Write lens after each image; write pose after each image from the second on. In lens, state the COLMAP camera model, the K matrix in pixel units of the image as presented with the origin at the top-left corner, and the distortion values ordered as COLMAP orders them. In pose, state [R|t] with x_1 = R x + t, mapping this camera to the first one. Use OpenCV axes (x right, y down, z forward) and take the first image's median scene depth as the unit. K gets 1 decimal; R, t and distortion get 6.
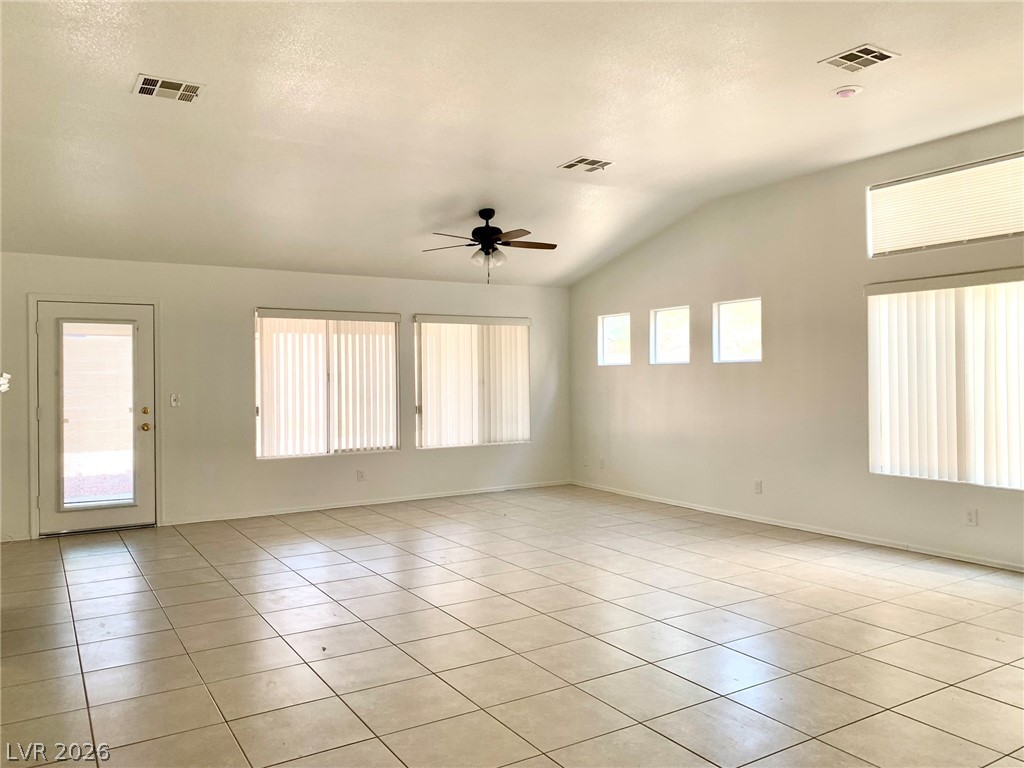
lens RADIAL K [[784.0, 0, 509.6], [0, 784.0, 383.0], [0, 0, 1]] dist [0.044626, -0.037412]
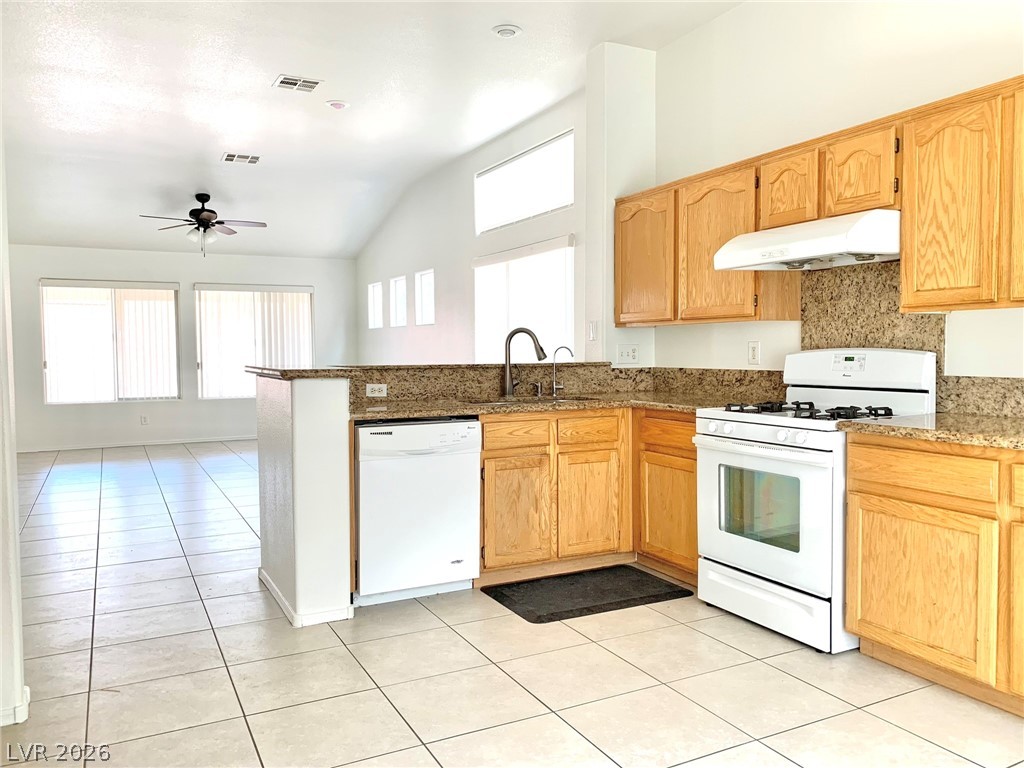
lens RADIAL K [[784.0, 0, 515.0], [0, 784.0, 391.1], [0, 0, 1]] dist [0.044626, -0.037412]
pose [[0.997117, 0.005328, -0.075697, 0.492495], [-0.001733, 0.998870, 0.047486, 0.017685], [0.075865, -0.047218, 0.995999, -0.155319]]
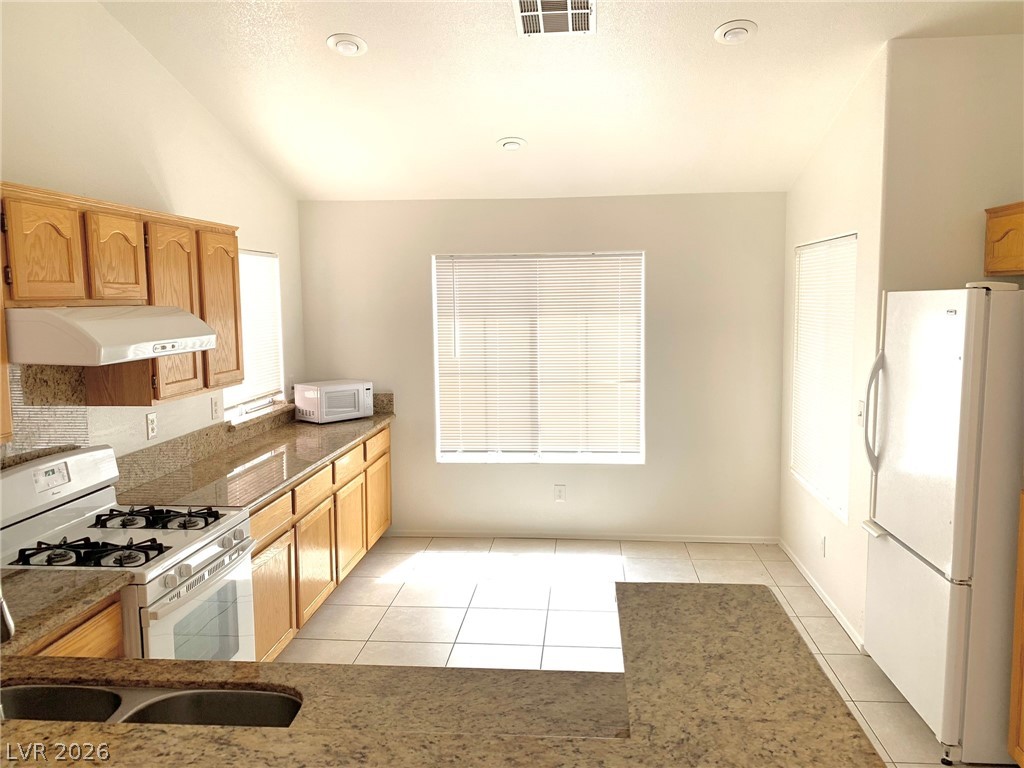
lens RADIAL K [[784.0, 0, 517.0], [0, 784.0, 379.4], [0, 0, 1]] dist [0.044626, -0.037412]
pose [[-0.804400, -0.039982, 0.592741, 0.257566], [0.026284, 0.994361, 0.102742, -0.055818], [-0.593506, 0.098225, -0.798813, 0.489932]]
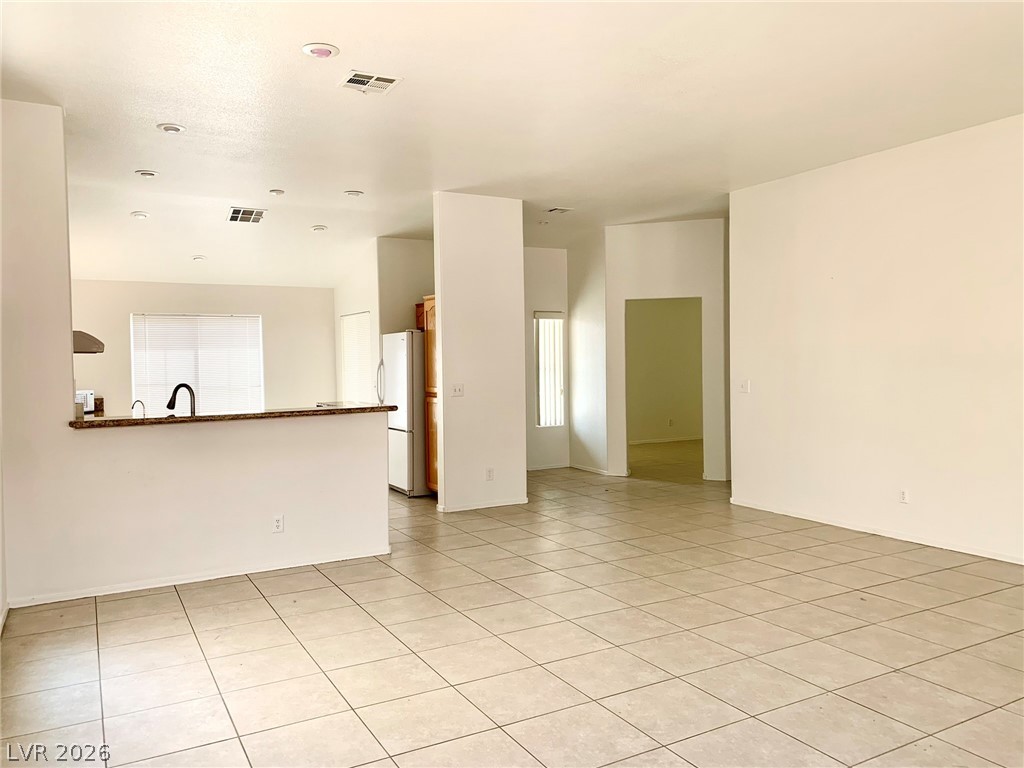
lens RADIAL K [[784.0, 0, 516.2], [0, 784.0, 375.6], [0, 0, 1]] dist [0.044626, -0.037412]
pose [[-0.999044, 0.026454, 0.034792, 0.121839], [0.027569, 0.999109, 0.031950, -0.024886], [-0.033916, 0.032879, -0.998884, 1.147313]]
